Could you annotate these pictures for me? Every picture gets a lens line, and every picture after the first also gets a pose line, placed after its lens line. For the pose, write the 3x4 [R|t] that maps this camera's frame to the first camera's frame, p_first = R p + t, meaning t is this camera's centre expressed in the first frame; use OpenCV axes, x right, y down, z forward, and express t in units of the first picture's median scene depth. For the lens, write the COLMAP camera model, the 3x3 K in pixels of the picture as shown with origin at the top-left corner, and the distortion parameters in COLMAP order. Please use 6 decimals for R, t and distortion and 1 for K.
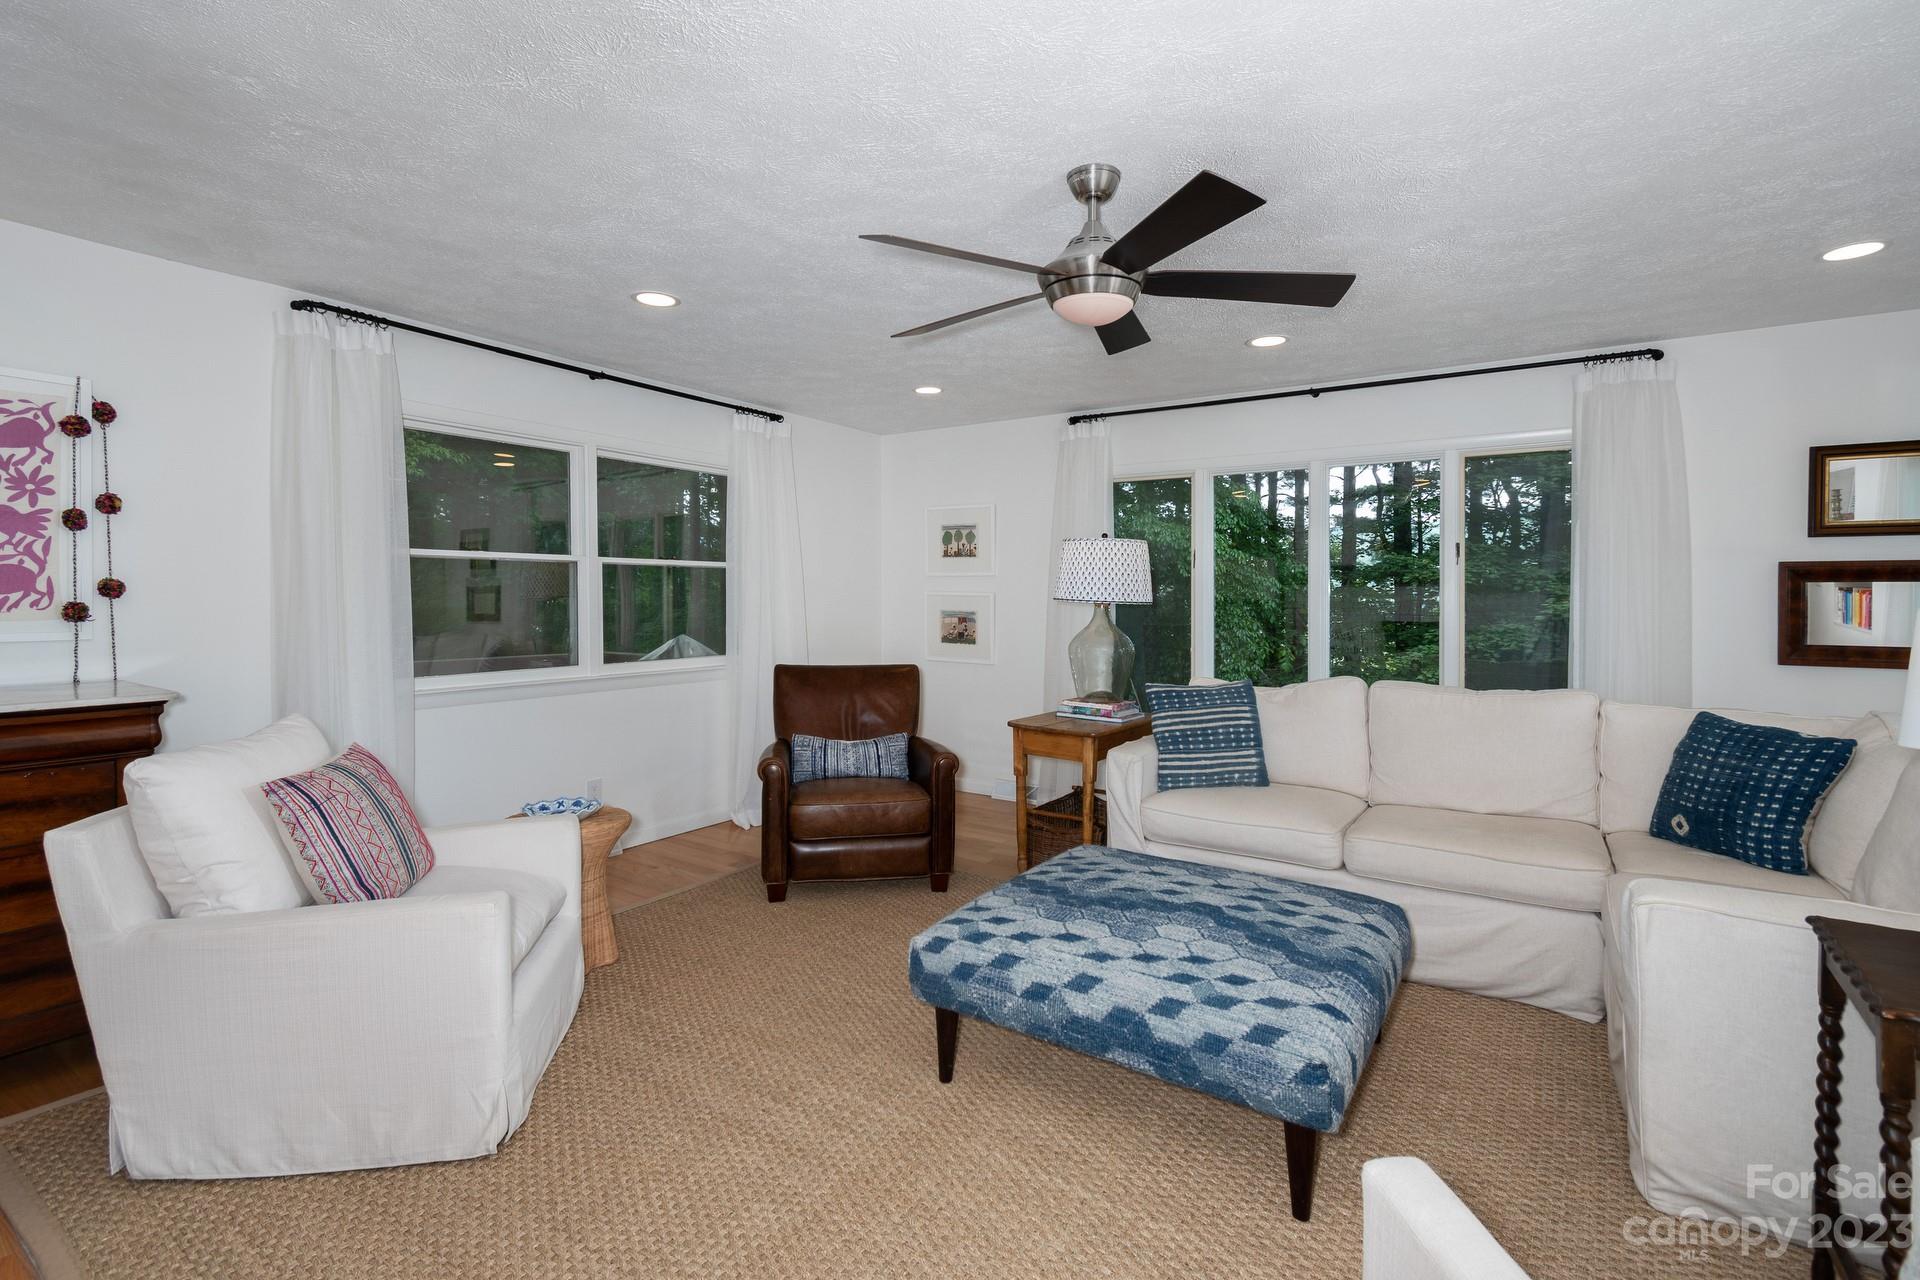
lens RADIAL K [[874.8, 0, 959.0], [0, 874.8, 586.1], [0, 0, 1]] dist [0.000068, -0.000624]
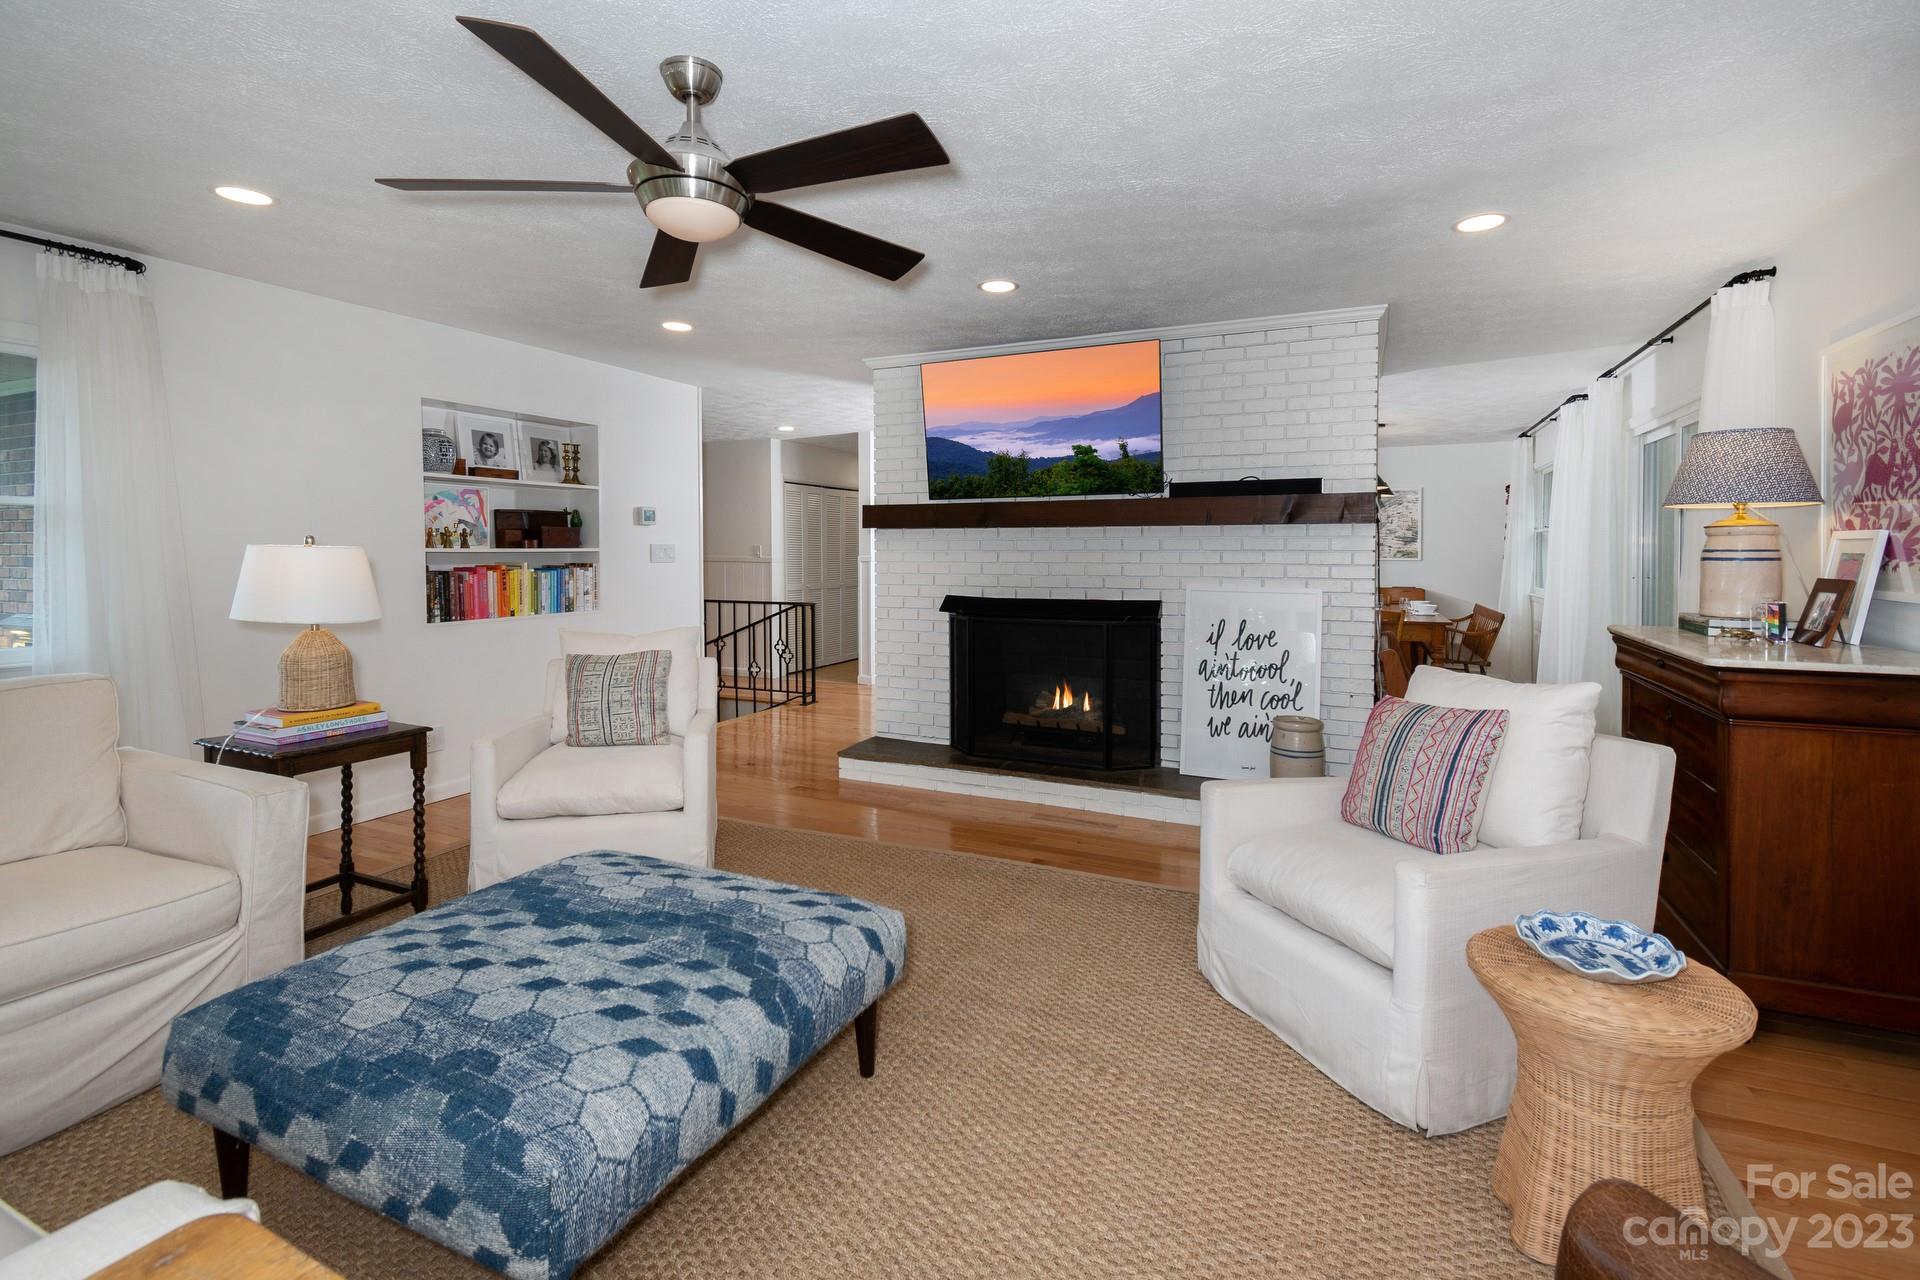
lens RADIAL K [[877.0, 0, 965.3], [0, 877.0, 565.8], [0, 0, 1]] dist [0.003289, -0.000466]
pose [[-0.988551, -0.002179, -0.150872, 0.013975], [-0.003735, 0.999943, 0.010030, 0.013464], [0.150842, 0.010478, -0.988502, 1.239294]]
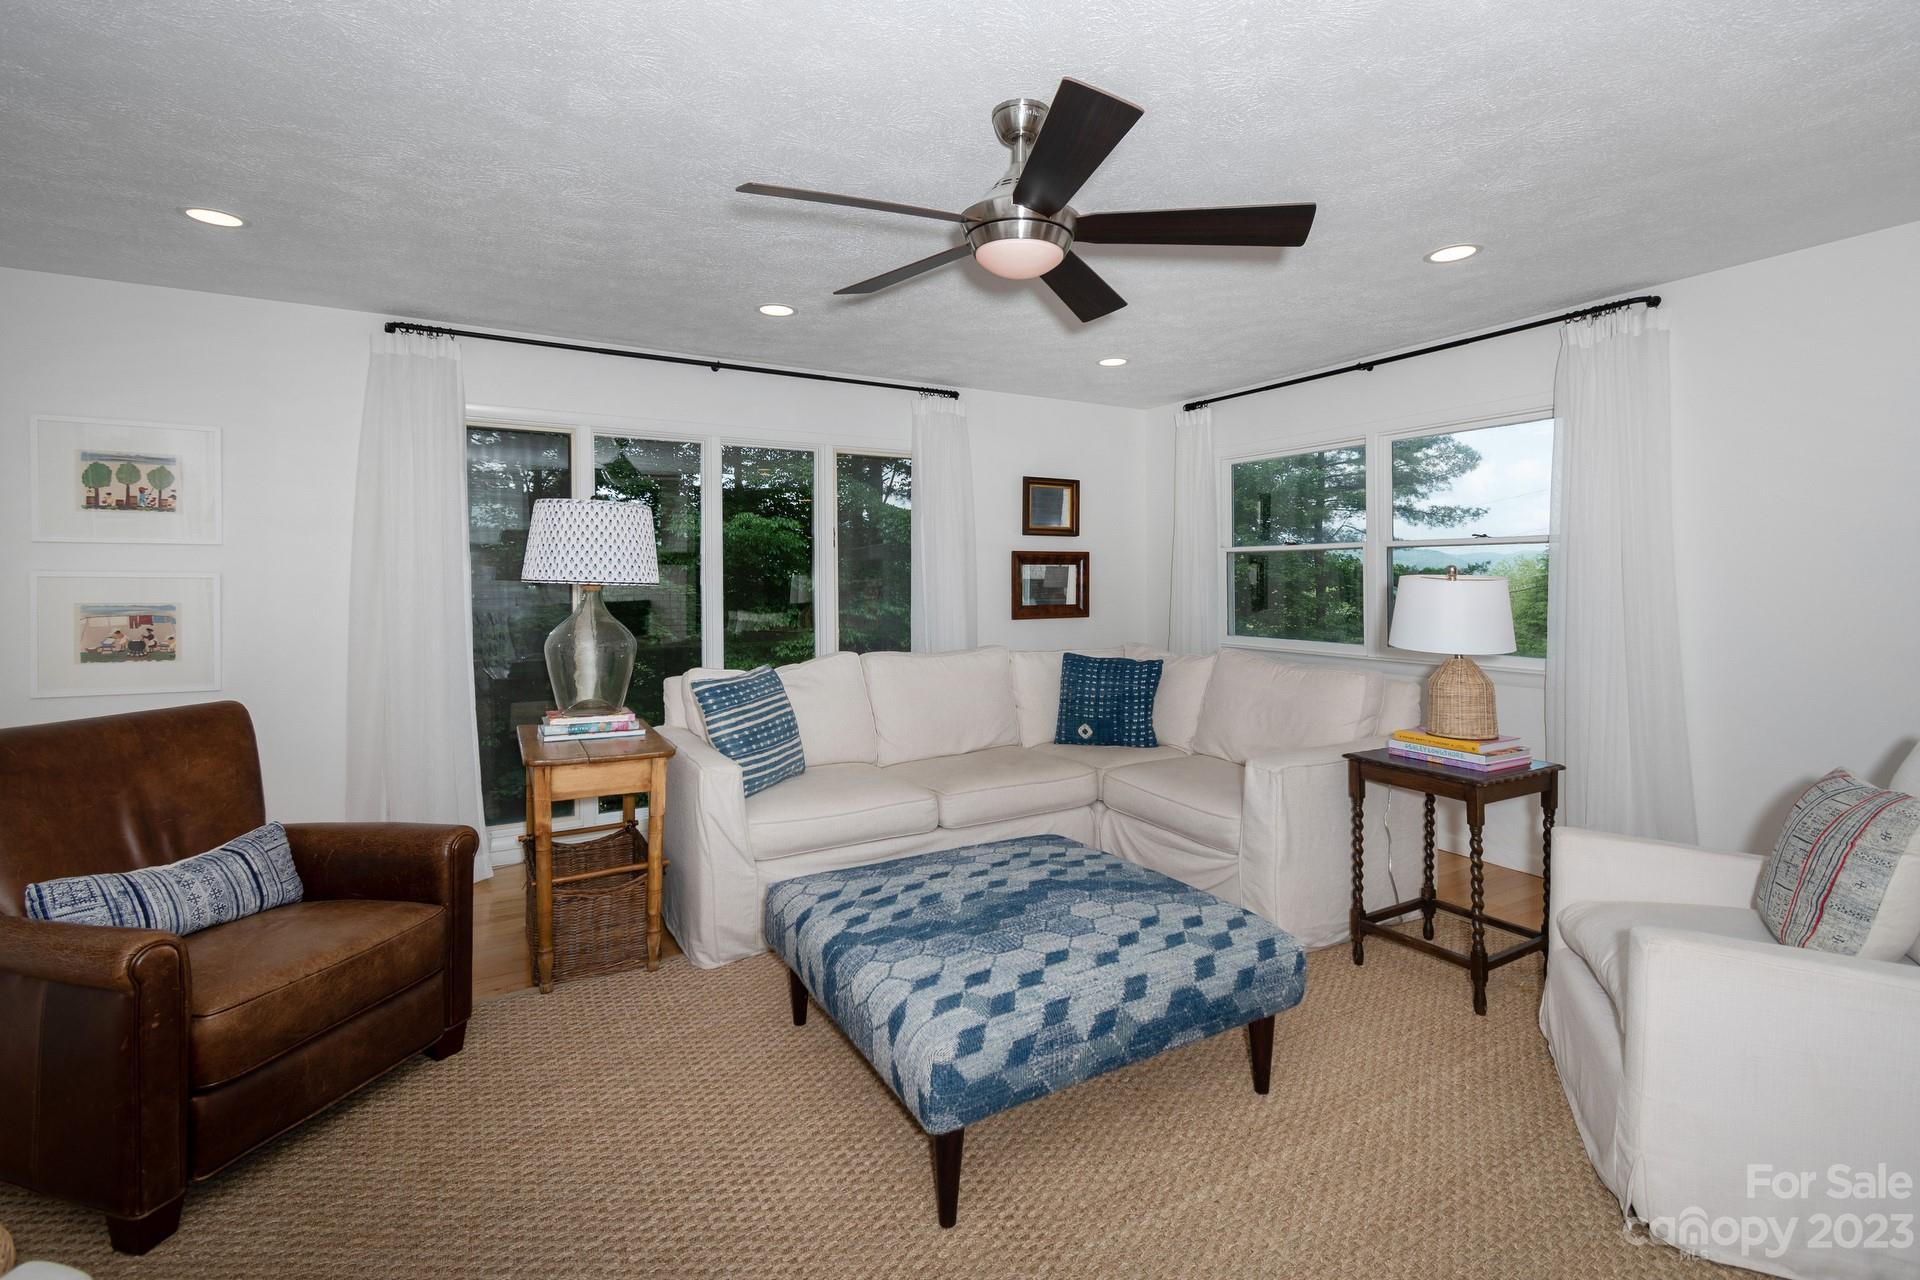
lens RADIAL K [[870.4, 0, 955.0], [0, 870.4, 567.6], [0, 0, 1]] dist [0.000582, -0.000154]
pose [[0.445552, 0.003203, 0.895251, -0.439562], [-0.005598, 0.999984, -0.000792, 0.002850], [-0.895239, -0.004659, 0.445562, 0.427467]]
